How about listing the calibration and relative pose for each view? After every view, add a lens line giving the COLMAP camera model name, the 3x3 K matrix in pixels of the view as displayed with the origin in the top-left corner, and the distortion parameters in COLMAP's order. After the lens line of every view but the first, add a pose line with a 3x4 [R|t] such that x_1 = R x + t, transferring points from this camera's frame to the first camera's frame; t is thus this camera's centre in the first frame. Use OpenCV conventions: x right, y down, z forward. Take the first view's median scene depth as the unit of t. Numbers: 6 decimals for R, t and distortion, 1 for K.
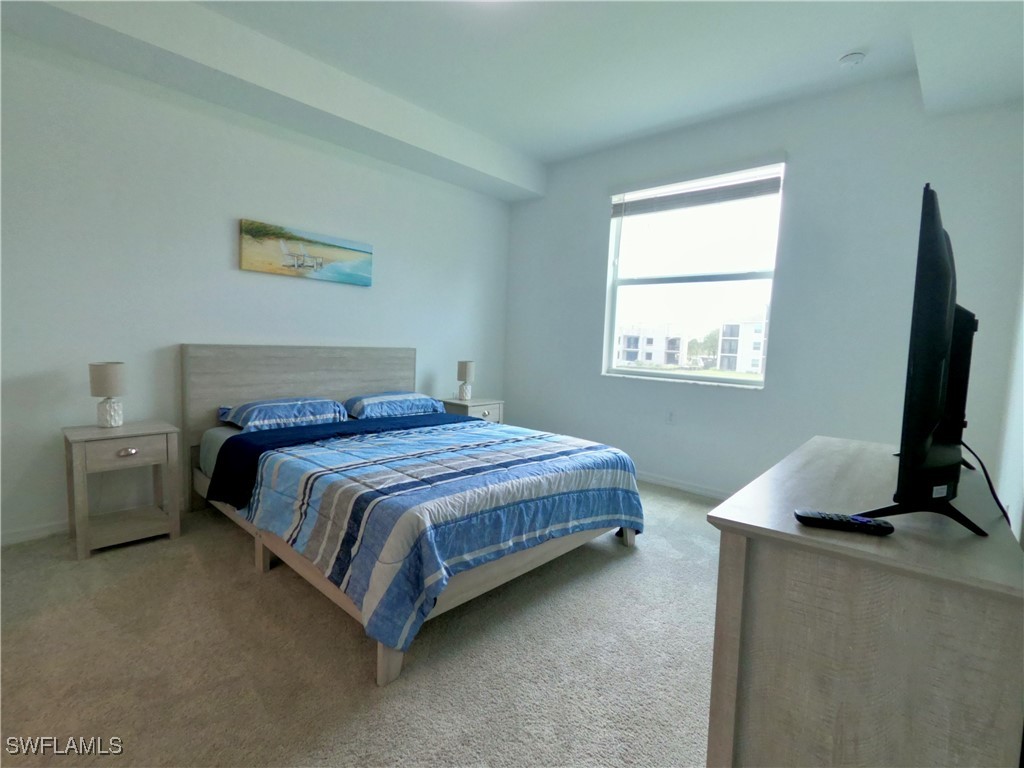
lens RADIAL K [[506.2, 0, 523.0], [0, 506.2, 381.8], [0, 0, 1]] dist [-0.000347, -0.000163]
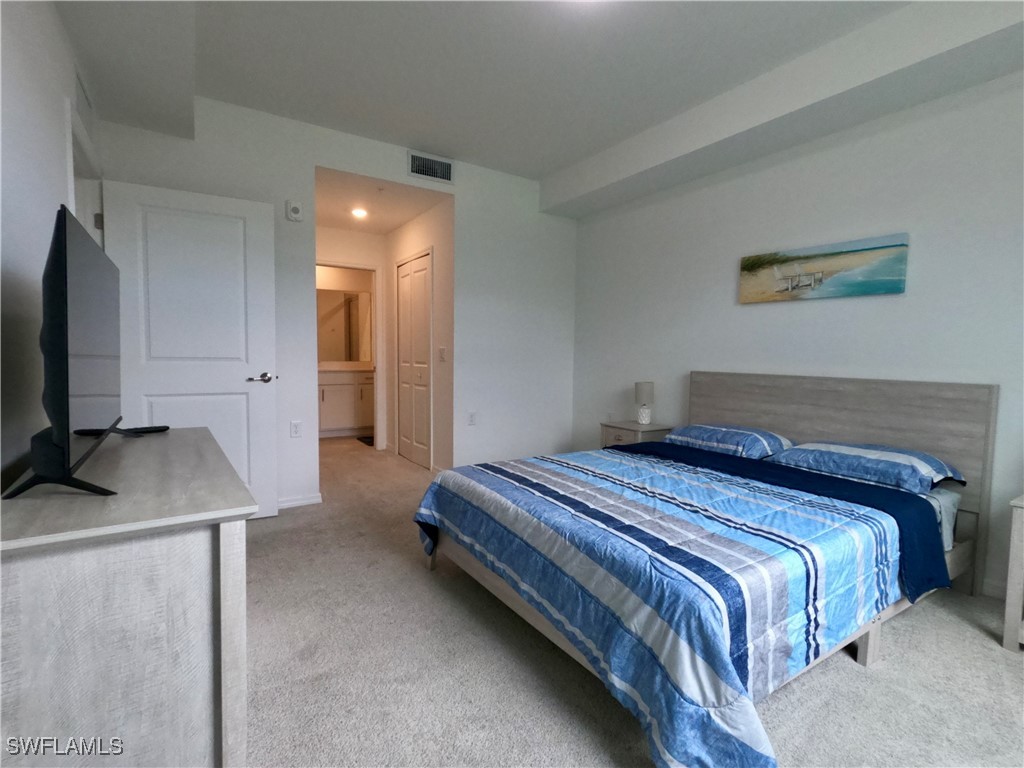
lens RADIAL K [[485.7, 0, 508.0], [0, 485.7, 385.6], [0, 0, 1]] dist [0.009127, -0.000146]
pose [[-0.261579, 0.015806, -0.965053, 0.574516], [-0.111203, 0.992714, 0.046401, -0.040196], [0.958755, 0.119455, -0.257915, 0.798030]]
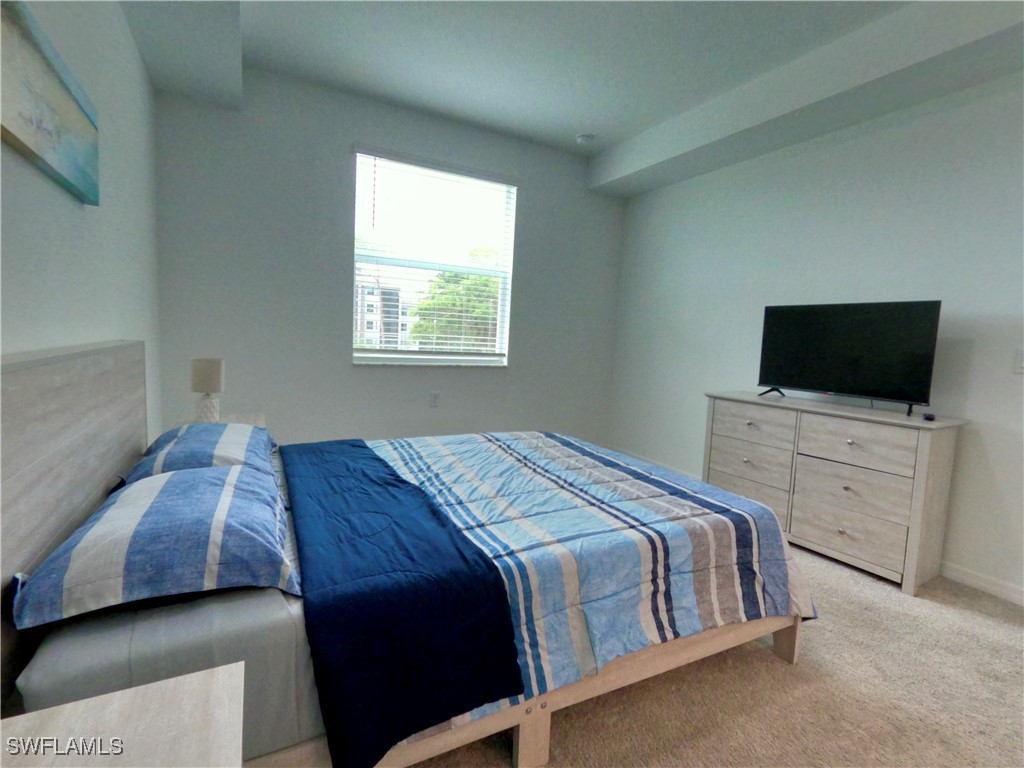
lens RADIAL K [[506.2, 0, 523.0], [0, 506.2, 381.8], [0, 0, 1]] dist [-0.000347, -0.000163]
pose [[0.343981, -0.117991, 0.931534, -0.712522], [0.043060, 0.993012, 0.109878, -0.080400], [-0.937989, 0.002316, 0.346658, 0.579279]]
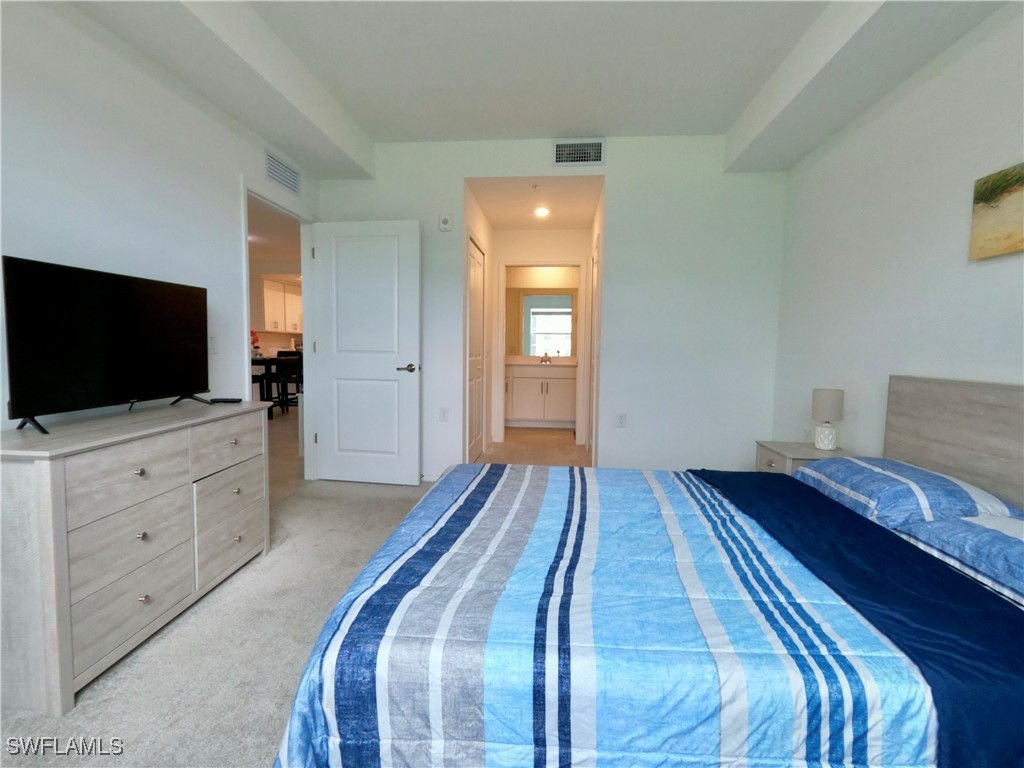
lens RADIAL K [[485.7, 0, 508.0], [0, 485.7, 385.6], [0, 0, 1]] dist [0.009127, -0.000146]
pose [[-0.798632, -0.005171, -0.601797, 0.265691], [-0.101687, 0.986745, 0.126468, -0.085961], [0.593167, 0.162197, -0.788572, 1.141179]]
